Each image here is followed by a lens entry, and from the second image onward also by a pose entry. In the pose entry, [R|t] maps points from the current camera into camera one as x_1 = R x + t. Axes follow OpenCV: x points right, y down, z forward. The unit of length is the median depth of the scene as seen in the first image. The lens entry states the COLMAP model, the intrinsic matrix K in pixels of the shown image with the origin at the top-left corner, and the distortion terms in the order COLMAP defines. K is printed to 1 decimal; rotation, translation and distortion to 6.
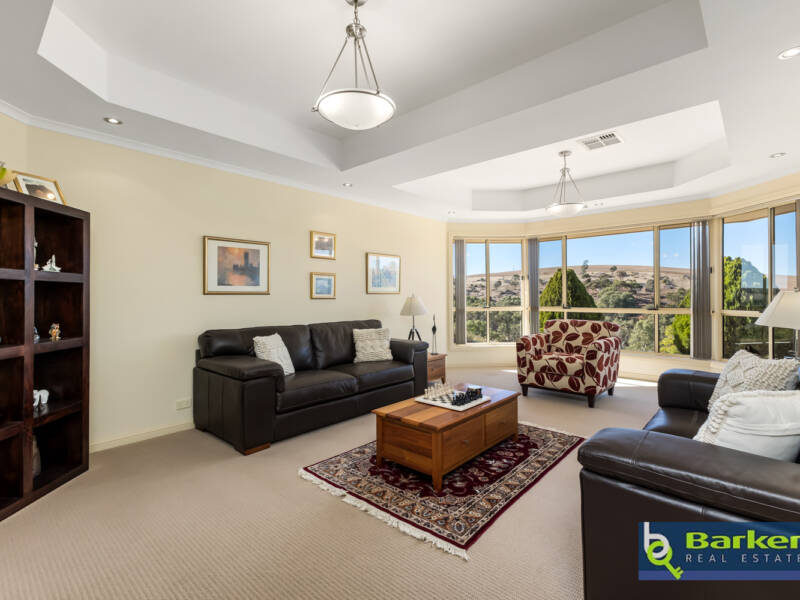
lens RADIAL K [[389.7, 0, 400.0], [0, 389.7, 300.0], [0, 0, 1]] dist [-0.000732, 0.000576]
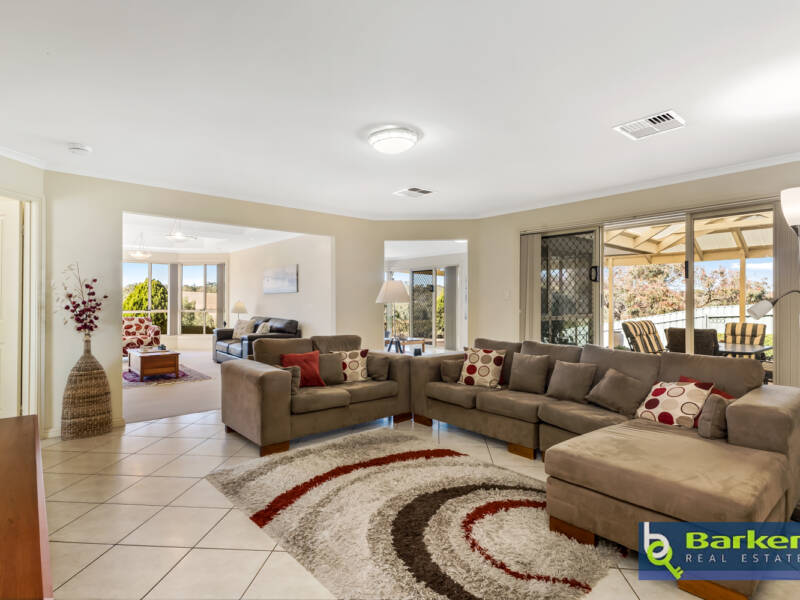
lens RADIAL K [[435.5, 0, 404.4], [0, 435.5, 300.1], [0, 0, 1]] dist [0.005597, 0.000421]
pose [[0.138084, 0.005617, 0.990405, -1.460909], [0.006756, 0.999955, -0.006613, -0.001104], [-0.990397, 0.007604, 0.138040, -0.515086]]
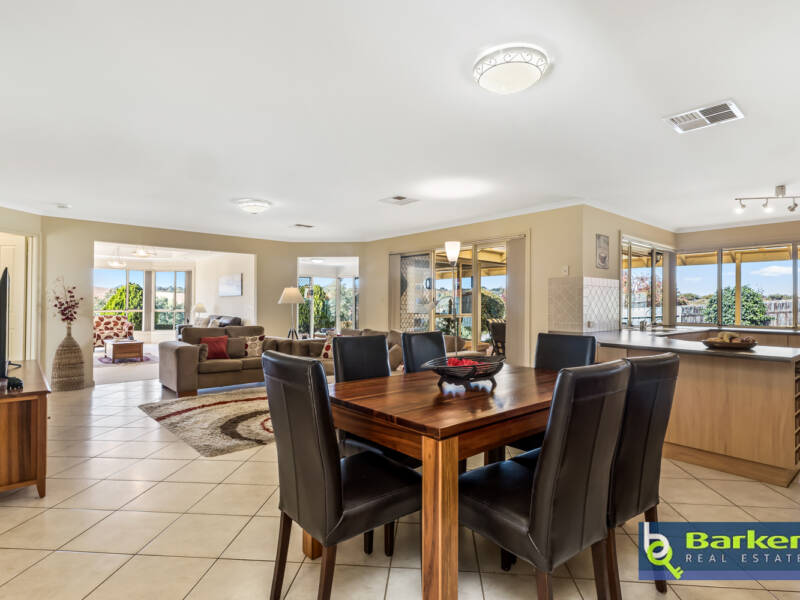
lens RADIAL K [[435.5, 0, 404.4], [0, 435.5, 300.1], [0, 0, 1]] dist [0.005597, 0.000421]
pose [[0.124471, 0.011506, 0.992157, -1.901895], [0.003536, 0.999921, -0.012040, 0.006840], [-0.992217, 0.005007, 0.124420, -0.971242]]
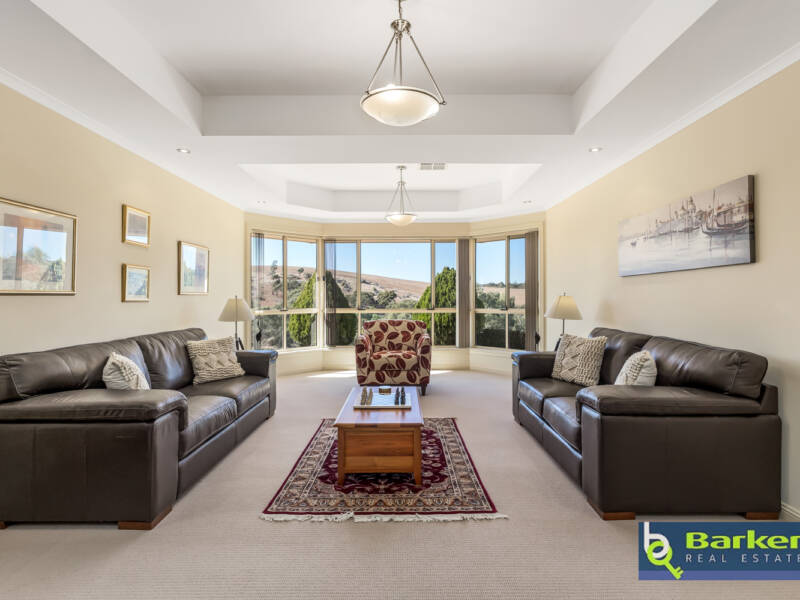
lens RADIAL K [[435.5, 0, 404.4], [0, 435.5, 300.1], [0, 0, 1]] dist [0.005597, 0.000421]
pose [[0.741947, -0.001993, 0.670456, -0.401943], [0.005278, 0.999982, -0.002868, -0.000955], [-0.670438, 0.005666, 0.741944, 0.087659]]
